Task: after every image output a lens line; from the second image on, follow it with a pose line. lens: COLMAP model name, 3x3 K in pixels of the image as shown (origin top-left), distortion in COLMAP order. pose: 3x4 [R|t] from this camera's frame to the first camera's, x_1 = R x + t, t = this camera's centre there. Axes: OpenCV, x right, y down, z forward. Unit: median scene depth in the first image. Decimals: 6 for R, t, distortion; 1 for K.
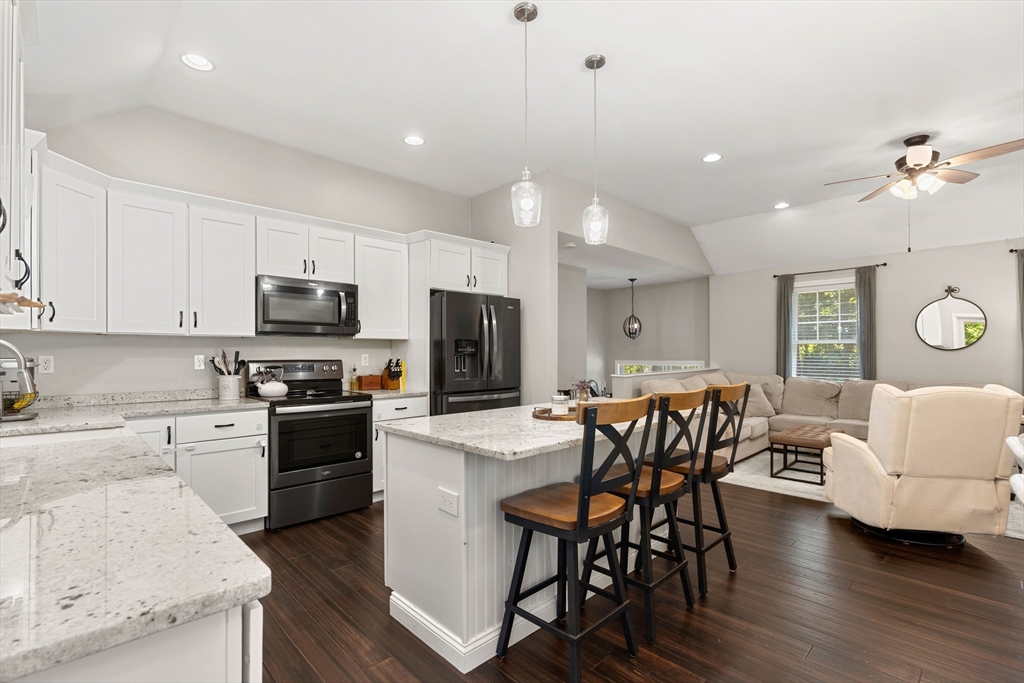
lens RADIAL K [[467.0, 0, 524.9], [0, 467.0, 351.1], [0, 0, 1]] dist [-0.009407, 0.004000]
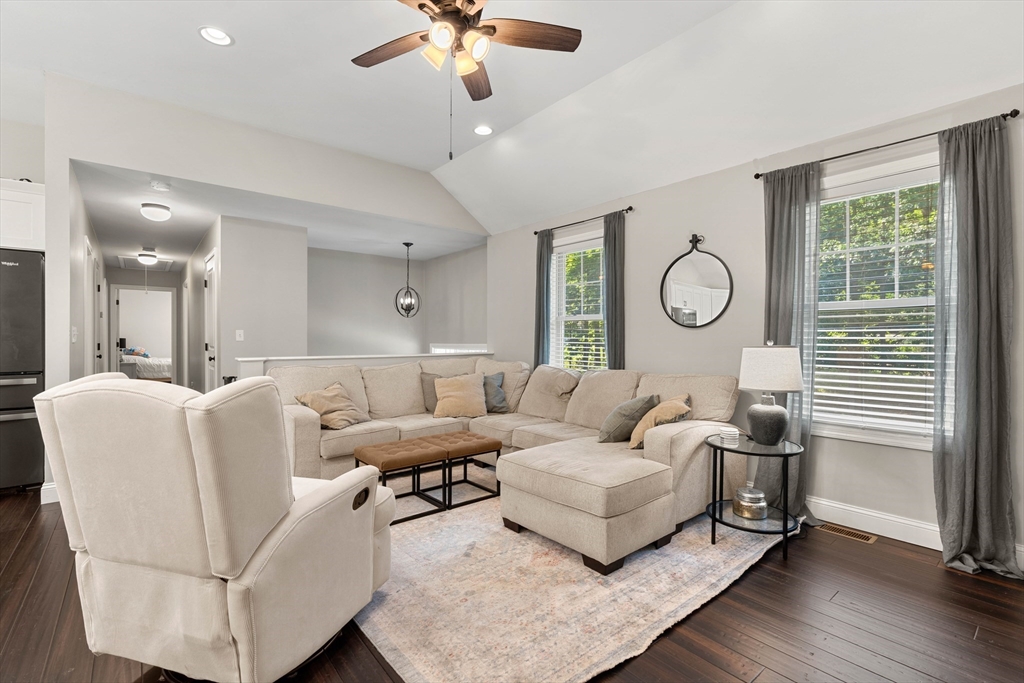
lens RADIAL K [[467.0, 0, 522.1], [0, 467.0, 342.5], [0, 0, 1]] dist [-0.009407, 0.004000]
pose [[0.996053, 0.010293, -0.088161, 0.949943], [-0.009865, 0.999937, 0.005289, 0.025325], [0.088210, -0.004398, 0.996092, 0.379552]]
